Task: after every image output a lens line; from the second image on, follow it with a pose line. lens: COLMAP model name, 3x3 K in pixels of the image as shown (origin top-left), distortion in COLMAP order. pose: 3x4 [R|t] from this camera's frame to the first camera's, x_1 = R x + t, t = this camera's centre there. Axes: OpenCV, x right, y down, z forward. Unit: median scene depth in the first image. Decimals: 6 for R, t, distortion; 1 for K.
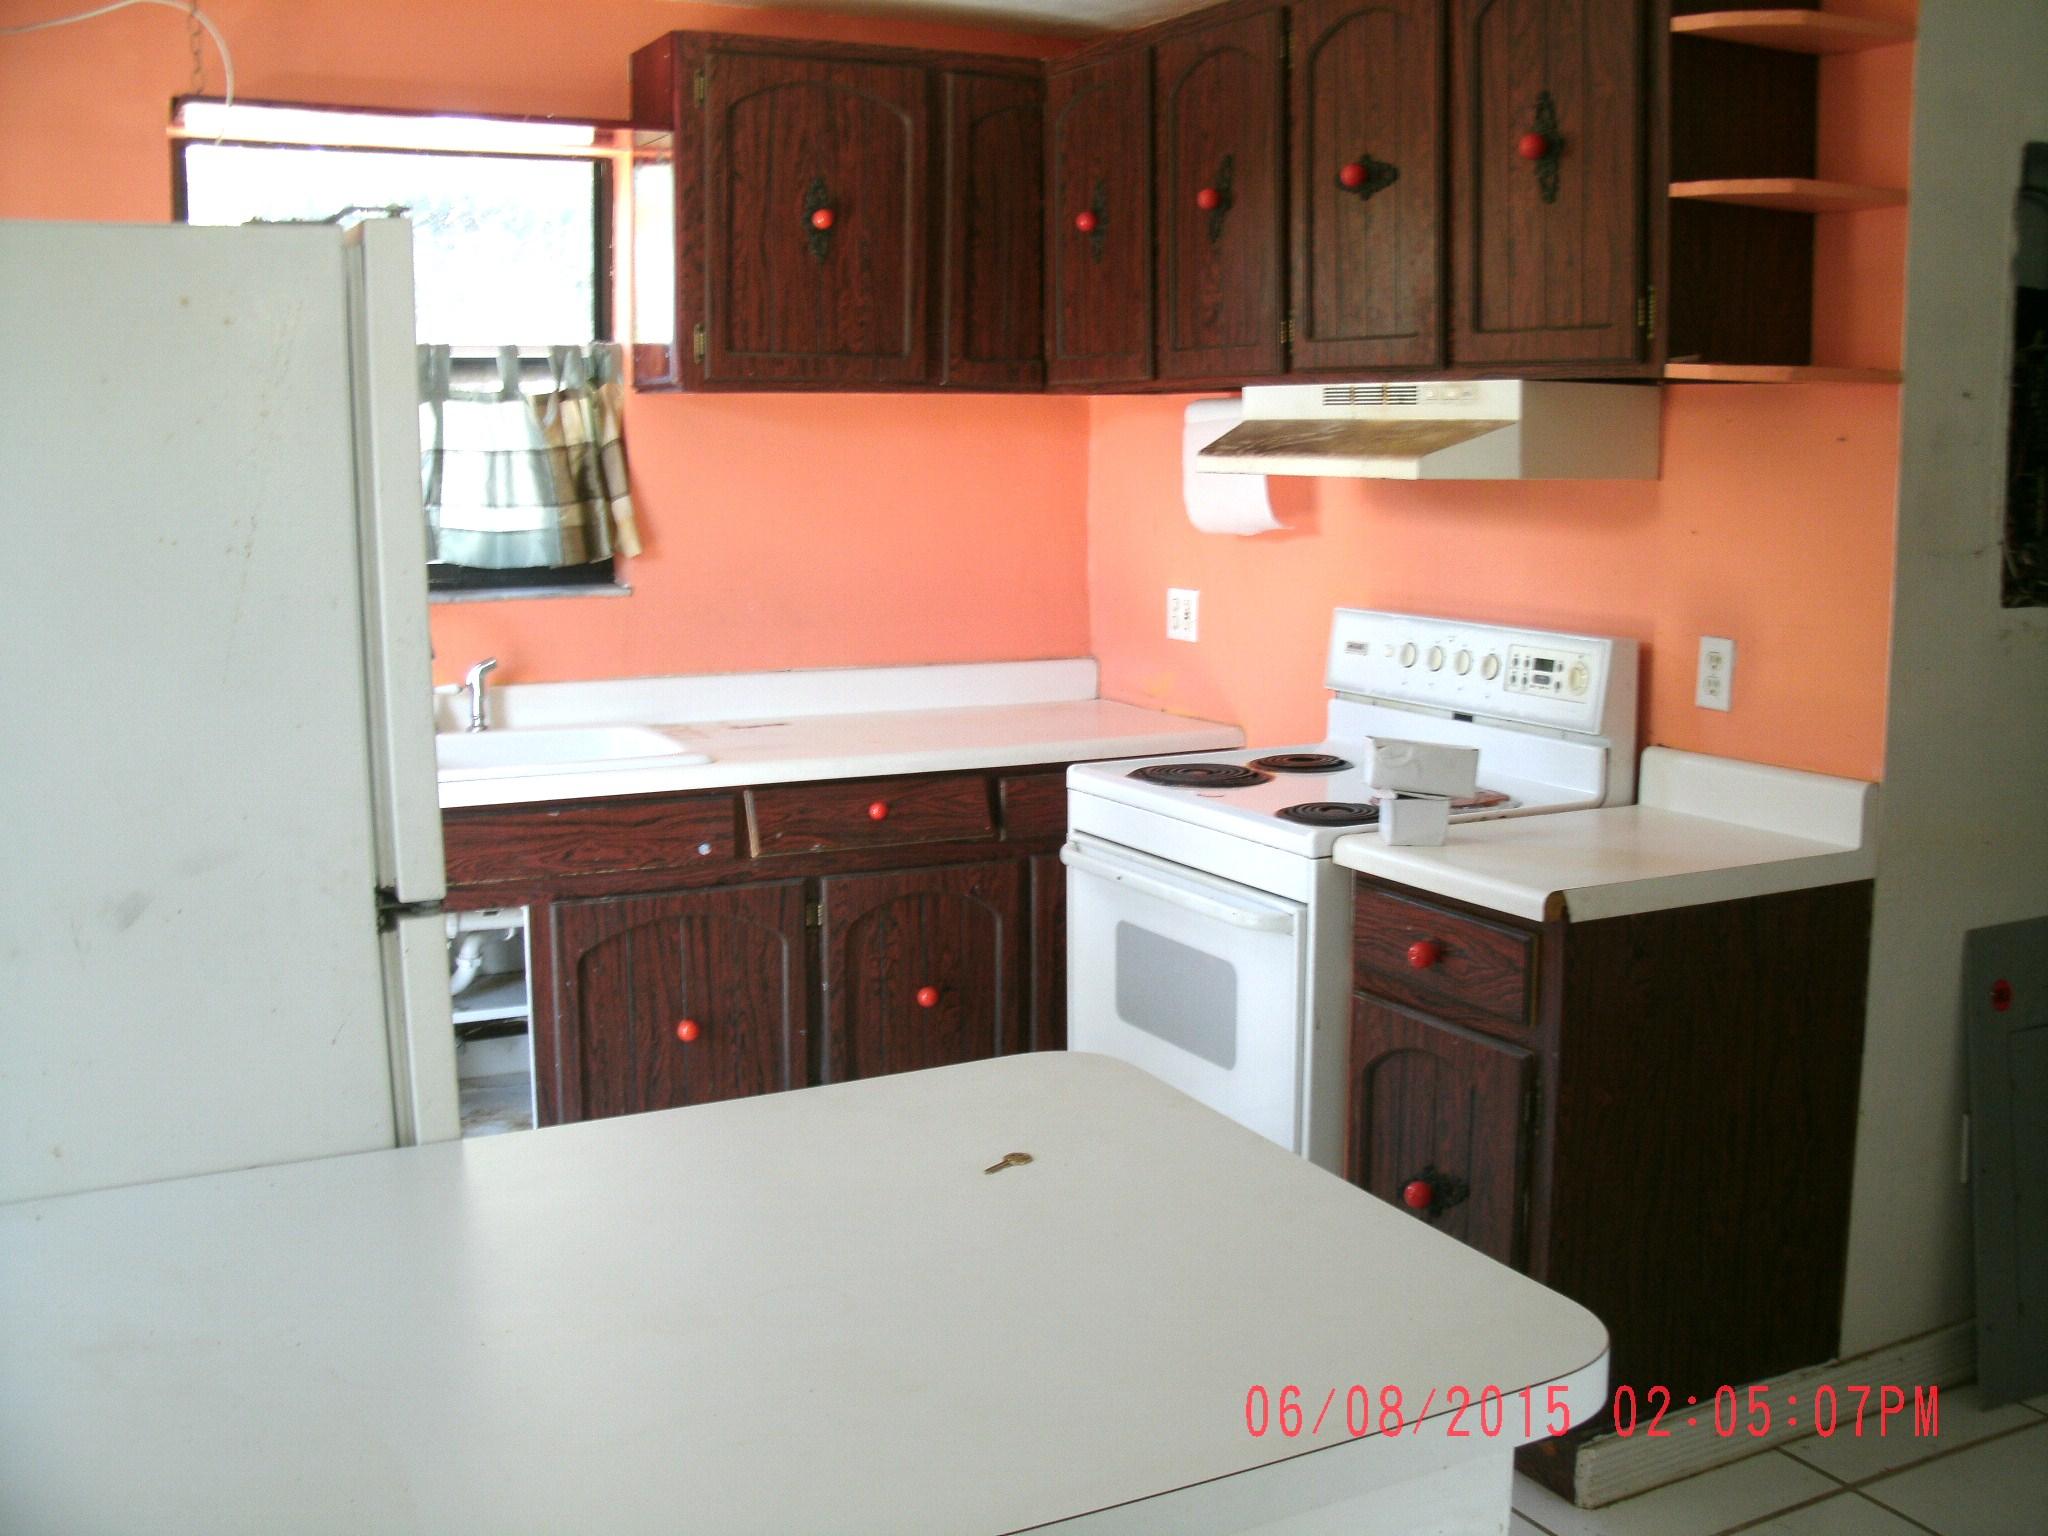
lens RADIAL K [[2124.1, 0, 1055.3], [0, 2124.1, 775.3], [0, 0, 1]] dist [-0.288398, 0.391062]
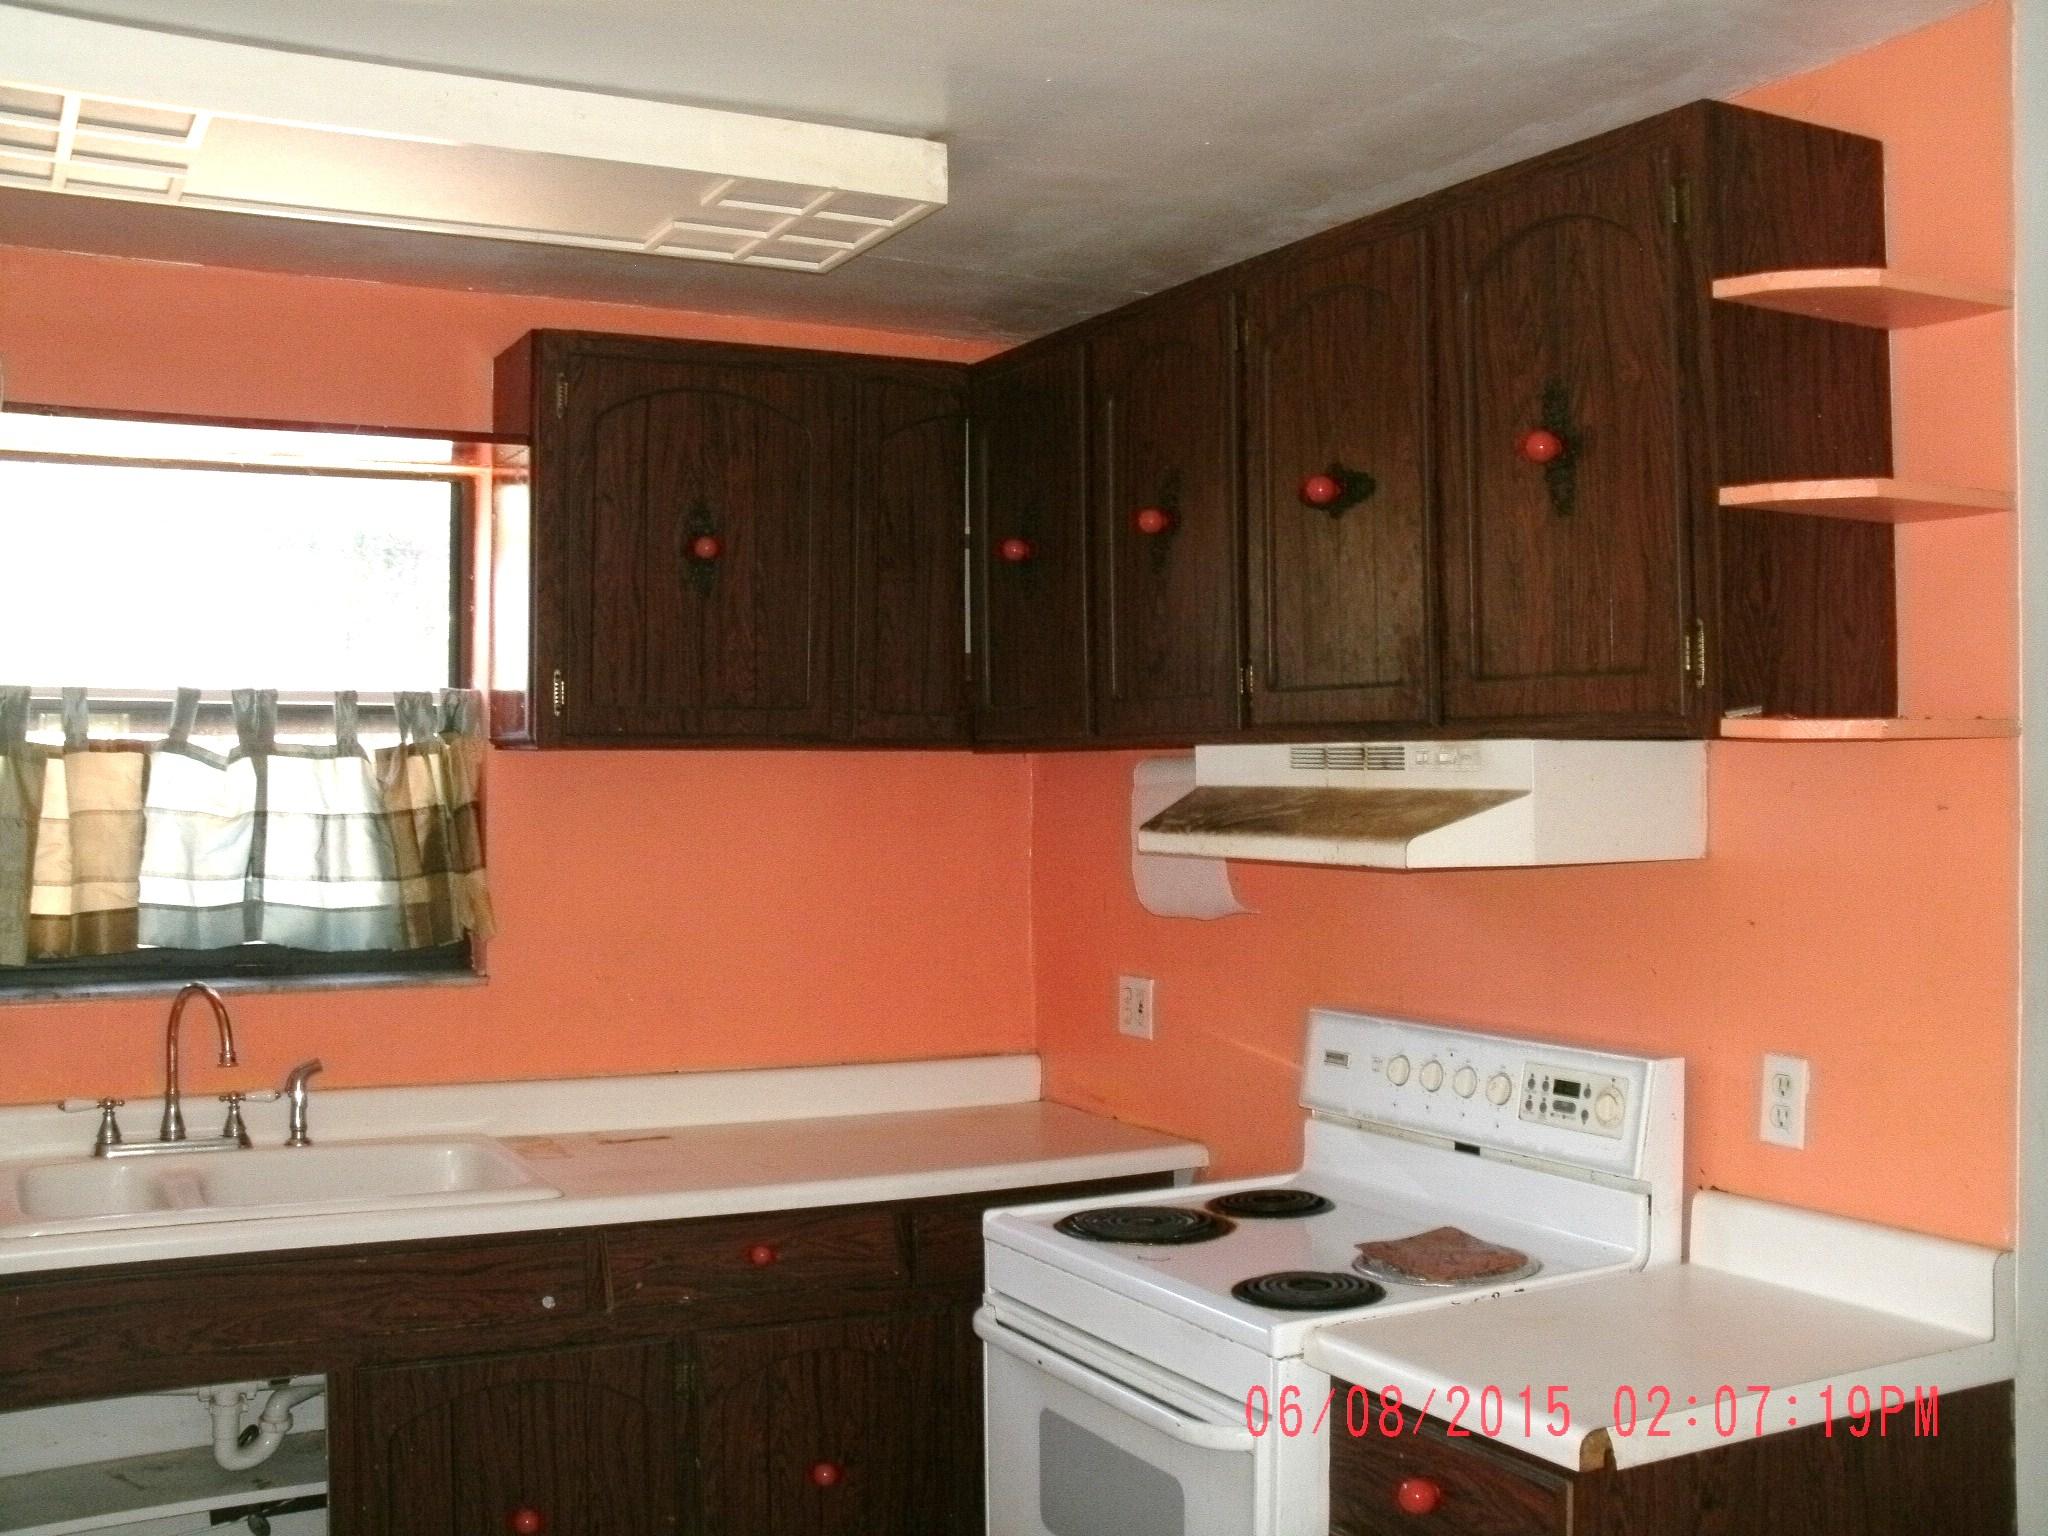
lens RADIAL K [[2151.8, 0, 1071.8], [0, 2151.8, 769.7], [0, 0, 1]] dist [-0.293531, 0.331720]
pose [[0.999934, -0.004370, 0.010579, 0.031436], [0.005990, 0.987377, -0.158275, -0.041236], [-0.009753, 0.158328, 0.987338, 0.162096]]
